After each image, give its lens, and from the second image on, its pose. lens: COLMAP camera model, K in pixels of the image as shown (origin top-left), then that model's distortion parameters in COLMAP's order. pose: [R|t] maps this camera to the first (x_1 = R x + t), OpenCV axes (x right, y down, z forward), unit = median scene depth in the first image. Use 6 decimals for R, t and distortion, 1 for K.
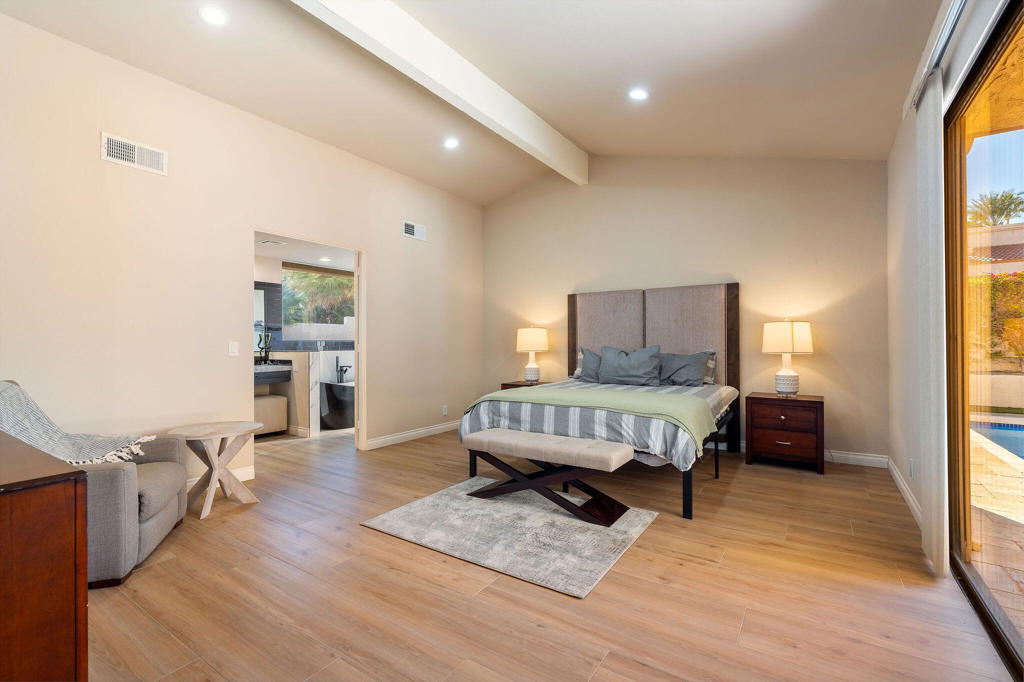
lens RADIAL K [[458.0, 0, 504.0], [0, 458.0, 344.8], [0, 0, 1]] dist [-0.017041, -0.000705]
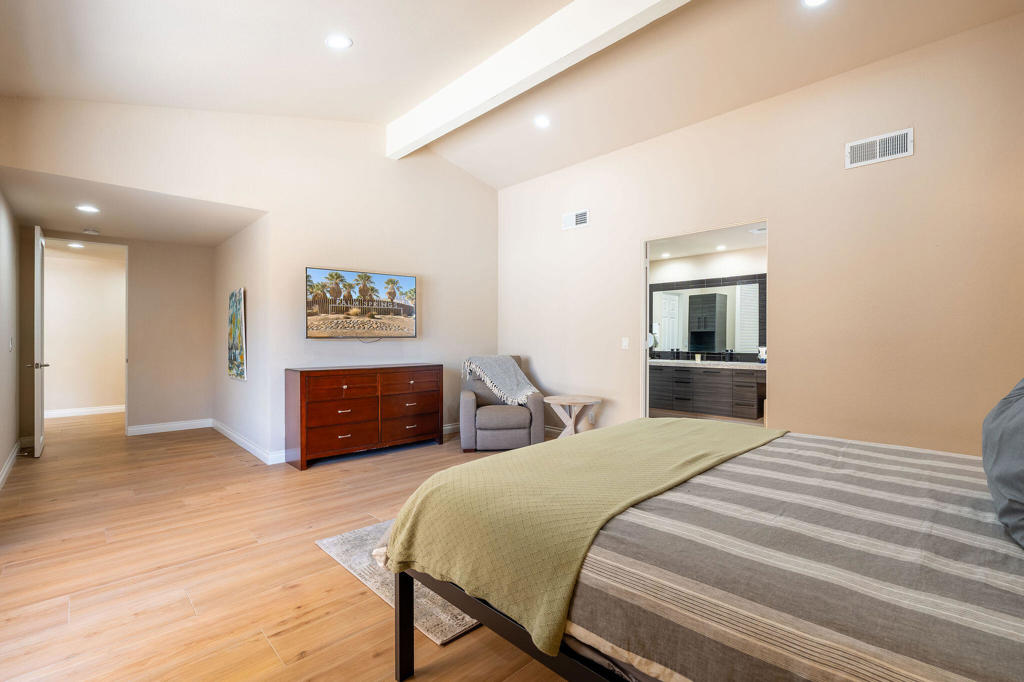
lens RADIAL K [[458.0, 0, 503.8], [0, 458.0, 336.5], [0, 0, 1]] dist [-0.017041, -0.000705]
pose [[-0.220677, -0.009826, -0.975297, 1.091273], [-0.003023, 0.999951, -0.009391, 0.004127], [0.975342, 0.000876, -0.220696, 1.516538]]
